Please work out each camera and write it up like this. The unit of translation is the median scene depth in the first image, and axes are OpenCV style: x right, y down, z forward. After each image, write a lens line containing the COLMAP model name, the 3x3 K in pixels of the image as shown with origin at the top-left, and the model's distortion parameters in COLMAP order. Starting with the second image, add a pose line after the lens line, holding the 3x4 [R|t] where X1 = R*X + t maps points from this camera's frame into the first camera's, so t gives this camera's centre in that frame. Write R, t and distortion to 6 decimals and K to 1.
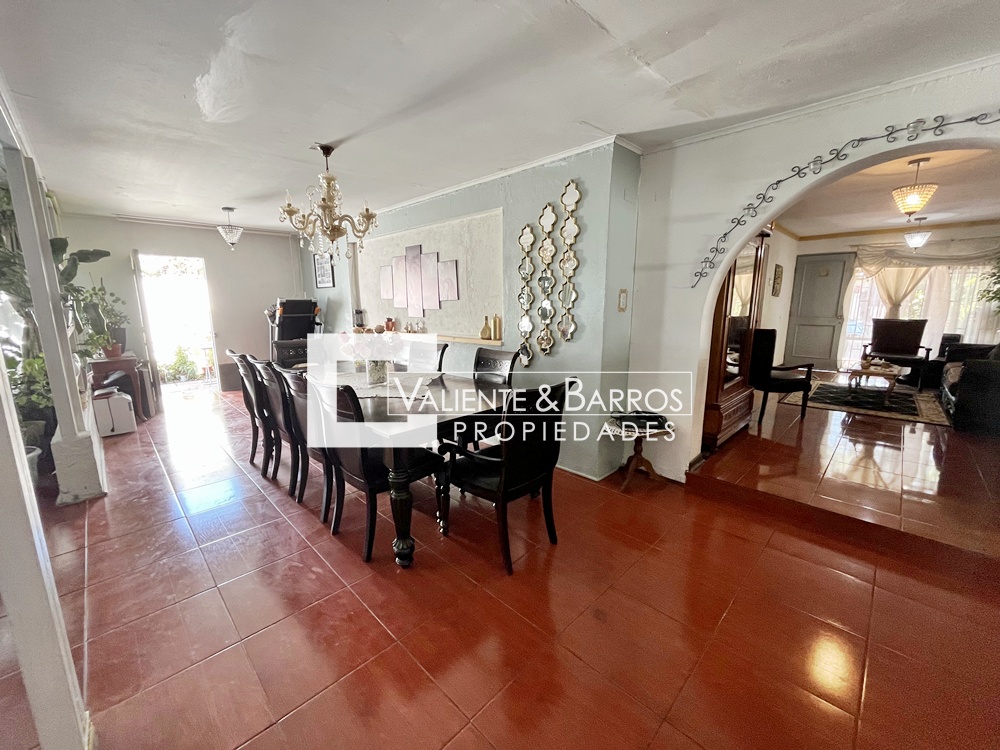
lens RADIAL K [[403.4, 0, 497.6], [0, 403.4, 372.9], [0, 0, 1]] dist [-0.000479, 0.000199]
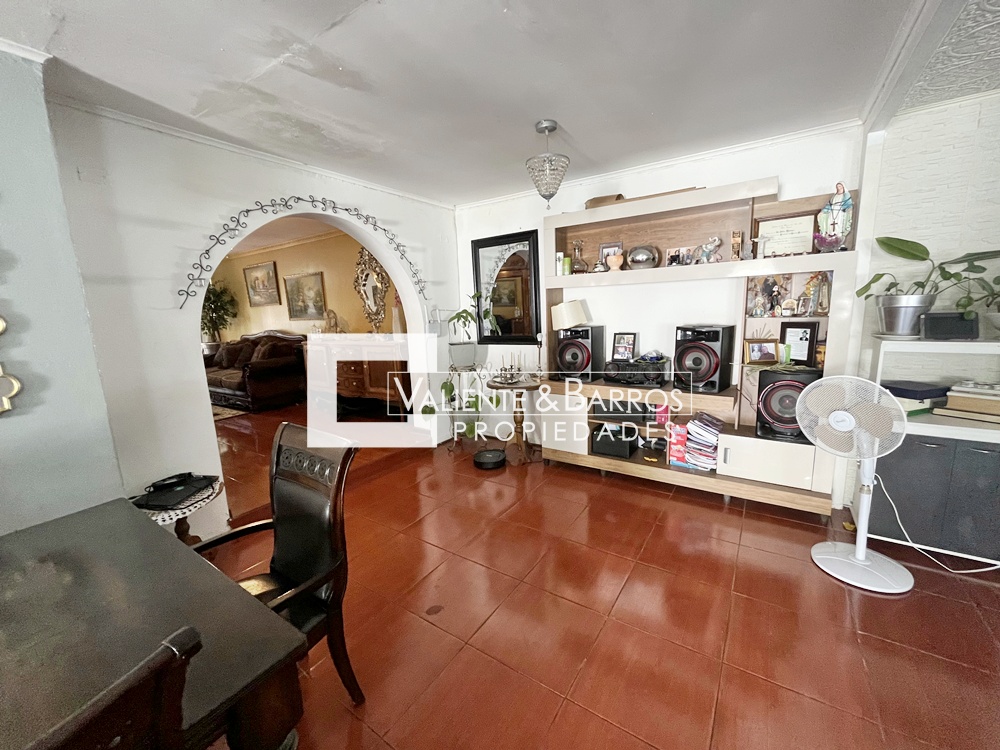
lens RADIAL K [[403.4, 0, 496.6], [0, 403.4, 377.1], [0, 0, 1]] dist [-0.000479, 0.000199]
pose [[-0.191030, -0.157630, 0.968845, -0.246319], [0.213513, 0.956716, 0.197756, -0.054612], [-0.958081, 0.244639, -0.149105, 0.287472]]
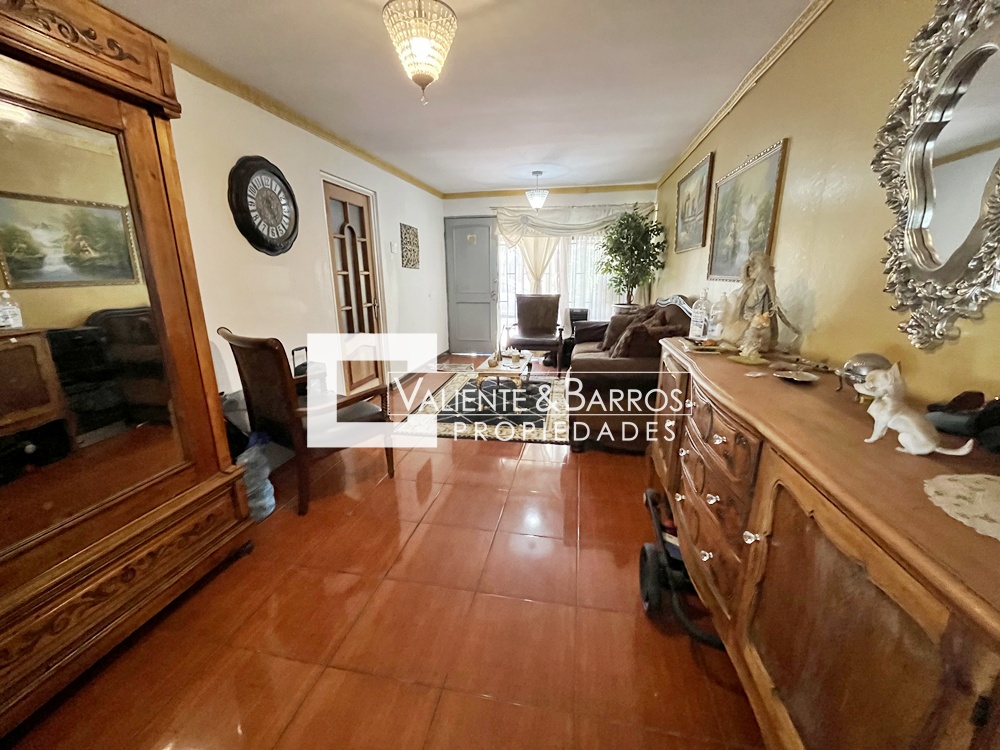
lens RADIAL K [[403.4, 0, 500.4], [0, 403.4, 378.6], [0, 0, 1]] dist [-0.000479, 0.000199]
pose [[0.825997, -0.143748, 0.545036, 0.471547], [0.100783, 0.989017, 0.108109, -0.063196], [-0.554591, -0.034367, 0.831413, 0.339752]]
